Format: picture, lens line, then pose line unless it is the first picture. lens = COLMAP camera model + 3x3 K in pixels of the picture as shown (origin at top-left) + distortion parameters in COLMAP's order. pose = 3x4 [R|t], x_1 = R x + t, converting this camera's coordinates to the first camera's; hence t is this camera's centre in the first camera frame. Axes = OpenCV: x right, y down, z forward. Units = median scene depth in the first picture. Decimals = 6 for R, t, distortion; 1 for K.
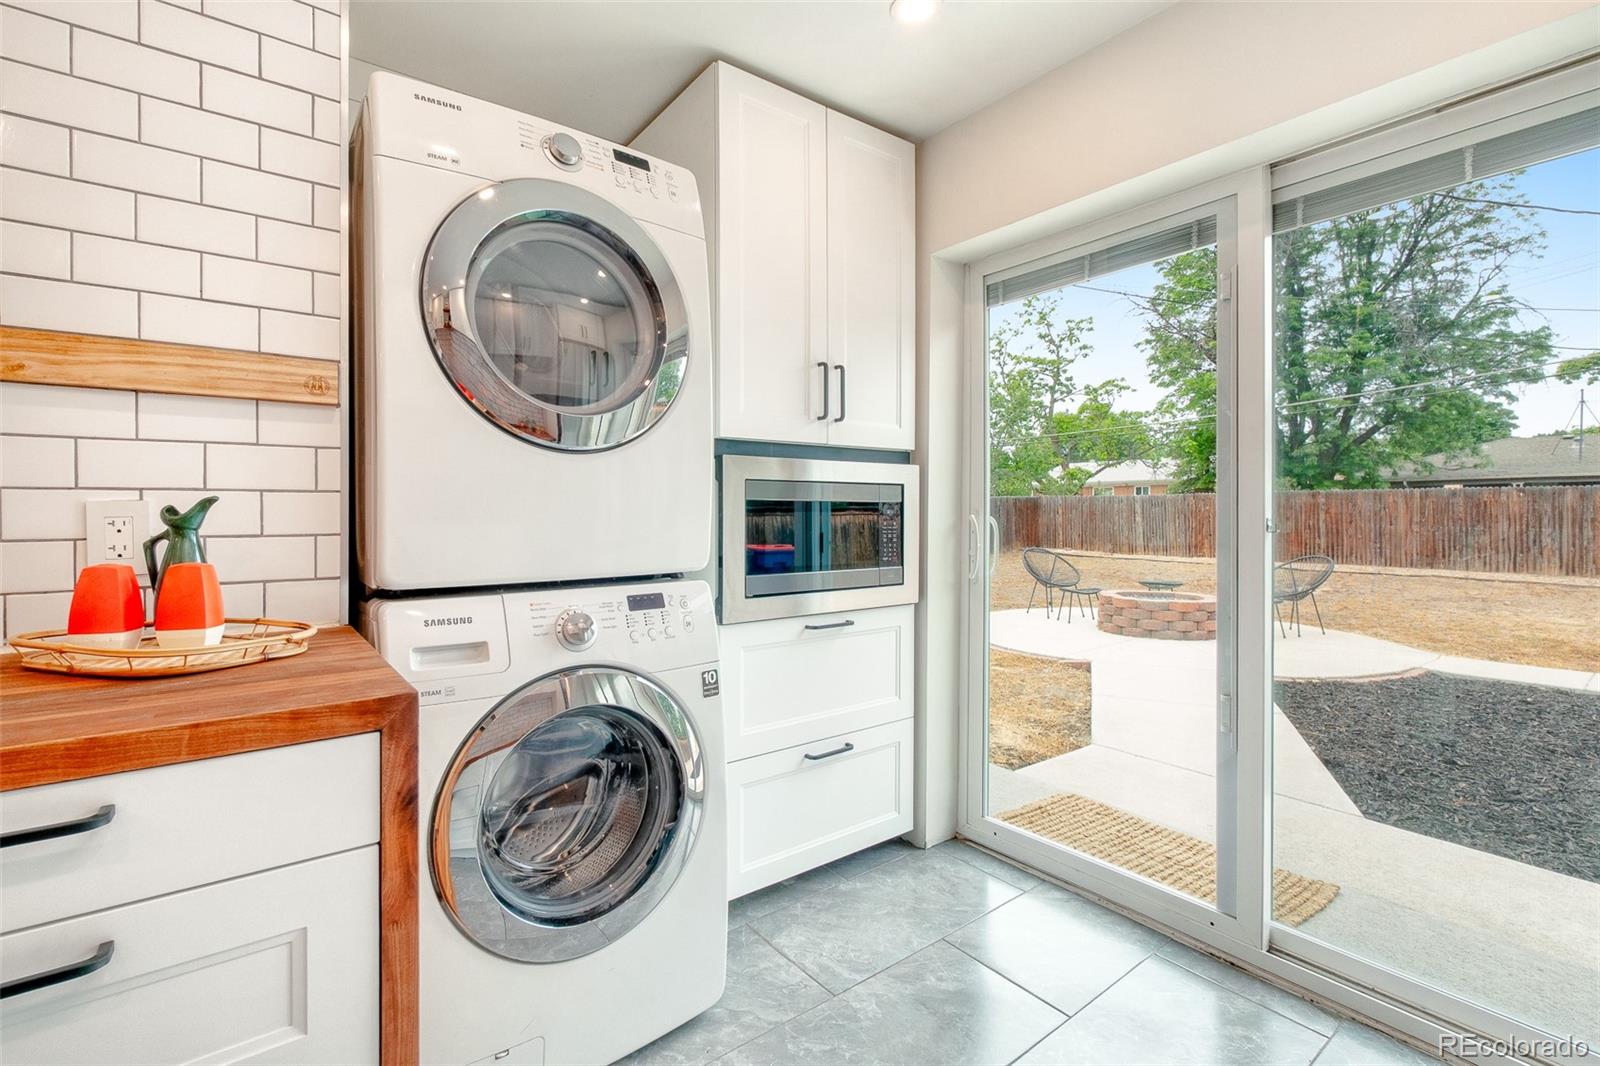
lens RADIAL K [[739.5, 0, 773.9], [0, 739.5, 520.0], [0, 0, 1]] dist [-0.001455, -0.000508]
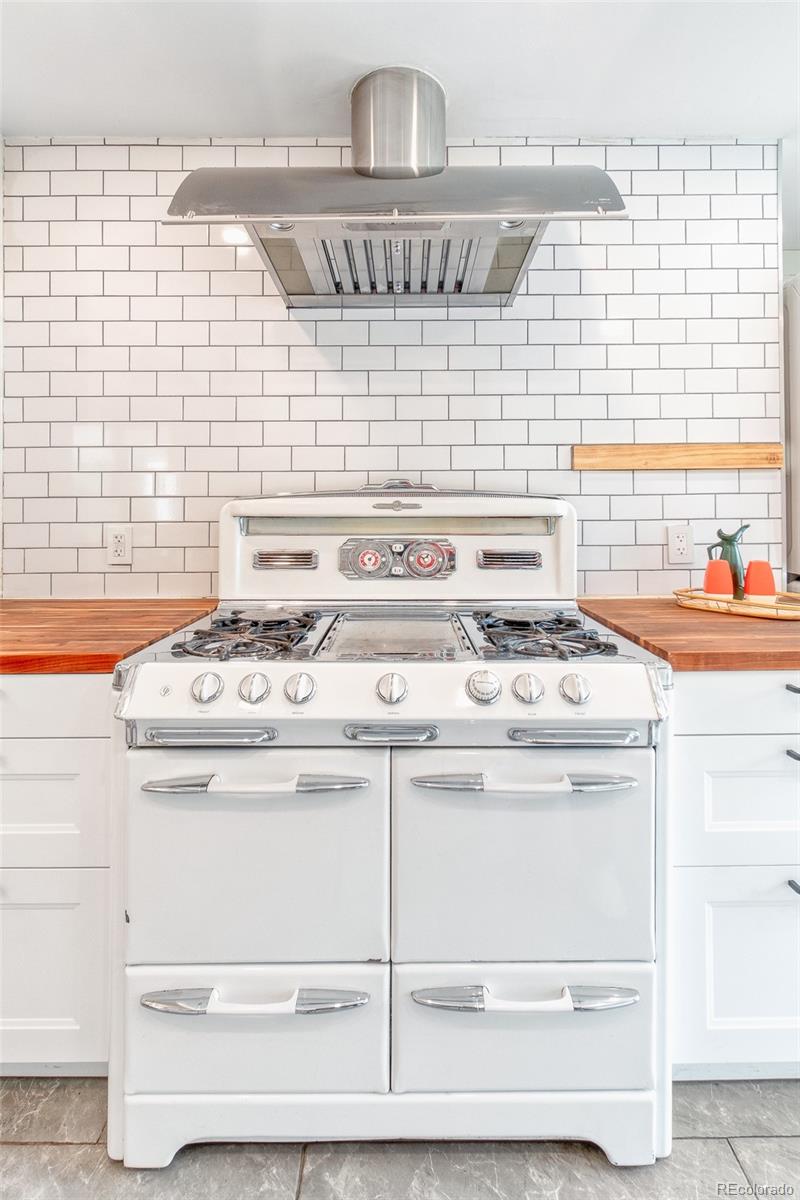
lens RADIAL K [[554.6, 0, 401.1], [0, 554.6, 501.1], [0, 0, 1]] dist [-0.001455, -0.000508]
pose [[0.796233, -0.017482, -0.604737, -0.076461], [0.005097, 0.999741, -0.022190, -0.008110], [0.604968, 0.014586, 0.796116, -0.083484]]
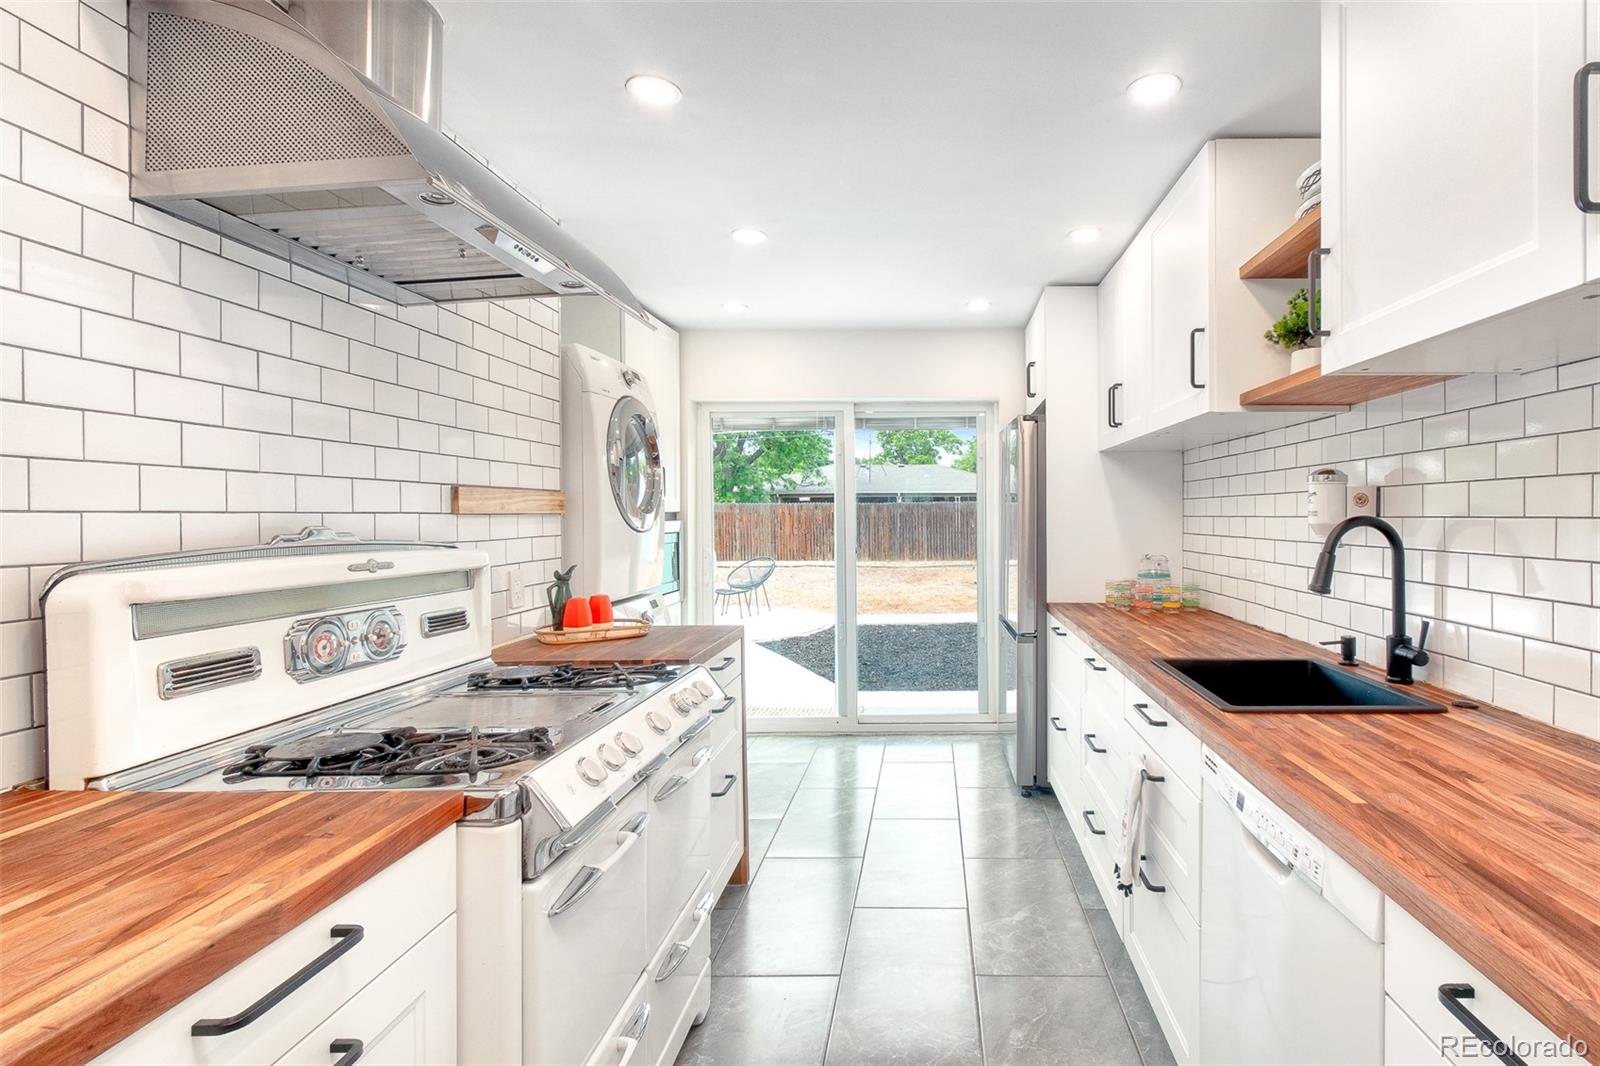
lens RADIAL K [[758.0, 0, 945.5], [0, 758.0, 518.4], [0, 0, 1]] dist [-0.000354, 0.000273]
pose [[0.593092, -0.008163, 0.805094, -0.255063], [0.015191, 0.999884, -0.001052, -0.019878], [-0.804992, 0.012854, 0.593147, -0.158134]]
